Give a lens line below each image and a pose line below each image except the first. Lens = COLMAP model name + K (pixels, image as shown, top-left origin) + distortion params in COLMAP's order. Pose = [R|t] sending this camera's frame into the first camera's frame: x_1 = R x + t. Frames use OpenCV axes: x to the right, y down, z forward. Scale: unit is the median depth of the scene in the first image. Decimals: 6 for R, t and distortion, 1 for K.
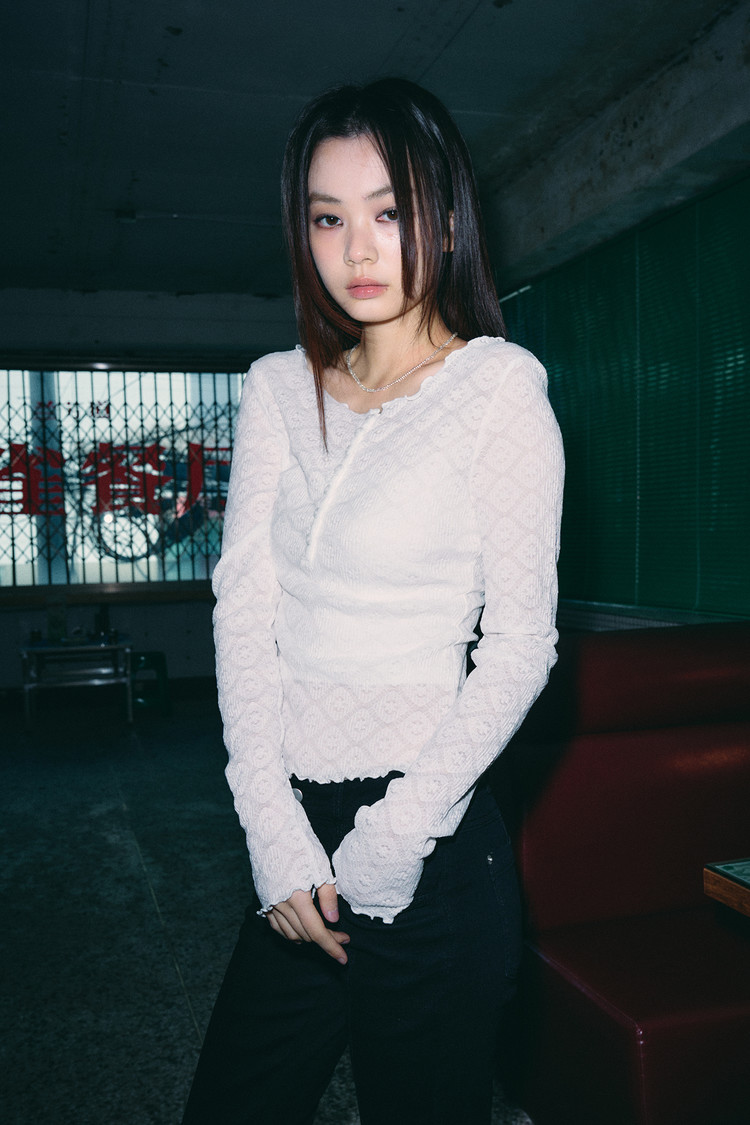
lens RADIAL K [[1061.0, 0, 375.0], [0, 1061.0, 562.5], [0, 0, 1]] dist [0.001051, 0.001783]
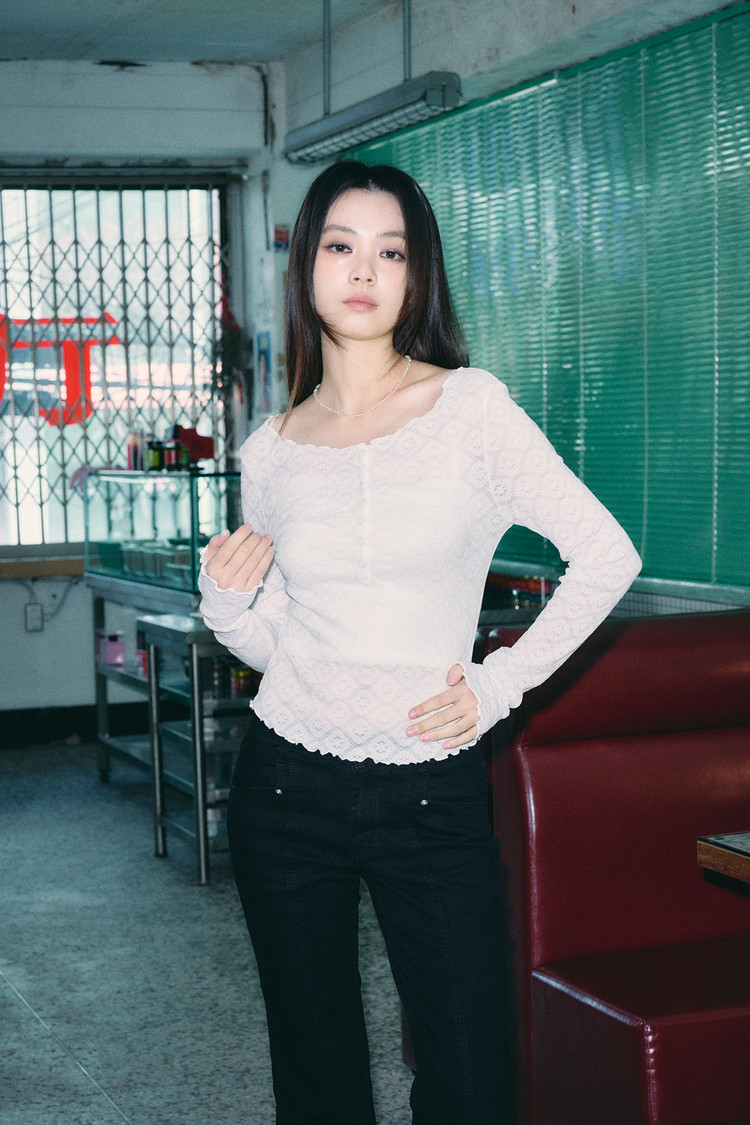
lens RADIAL K [[2183.1, 0, 375.0], [0, 2183.1, 562.5], [0, 0, 1]] dist [0.026582, -0.089165]
pose [[0.998728, -0.008001, 0.049782, -0.037165], [0.006471, 0.999504, 0.030818, -0.017413], [-0.050004, -0.030457, 0.998285, -0.379655]]
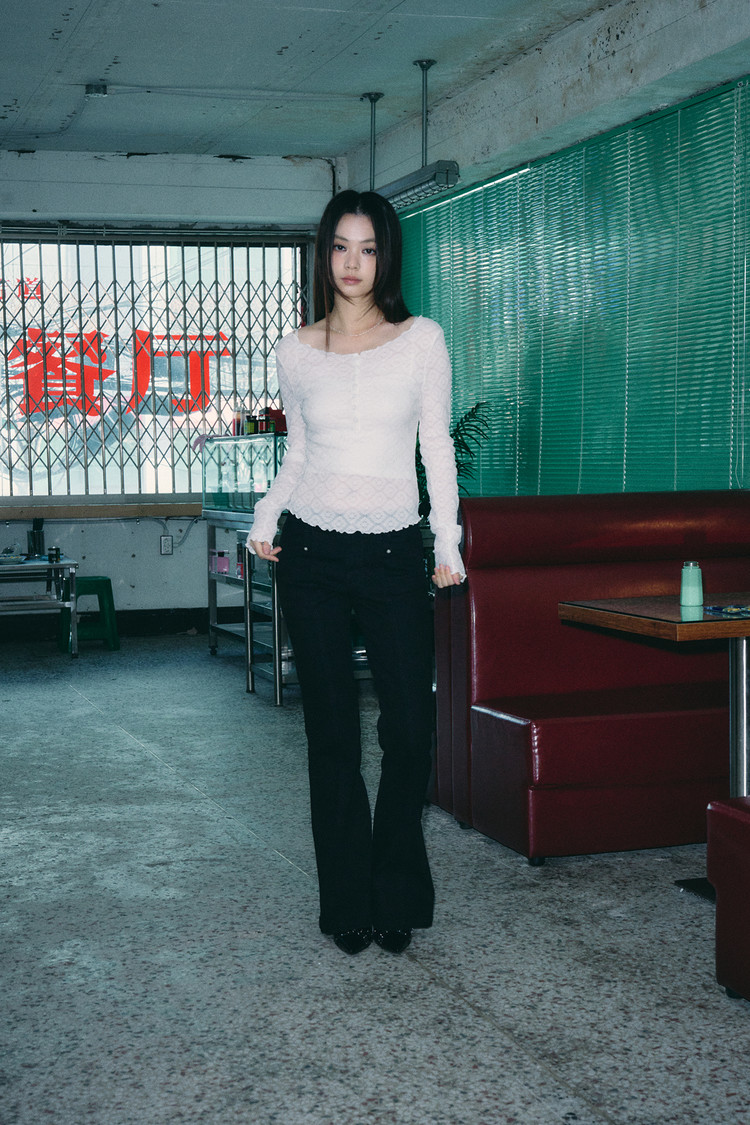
lens RADIAL K [[1720.6, 0, 375.0], [0, 1720.6, 562.5], [0, 0, 1]] dist [0.007673, 0.036517]
pose [[0.999808, 0.008589, 0.017622, -0.015504], [-0.009143, 0.999458, 0.031630, 0.045419], [-0.017341, -0.031785, 0.999344, -0.635351]]
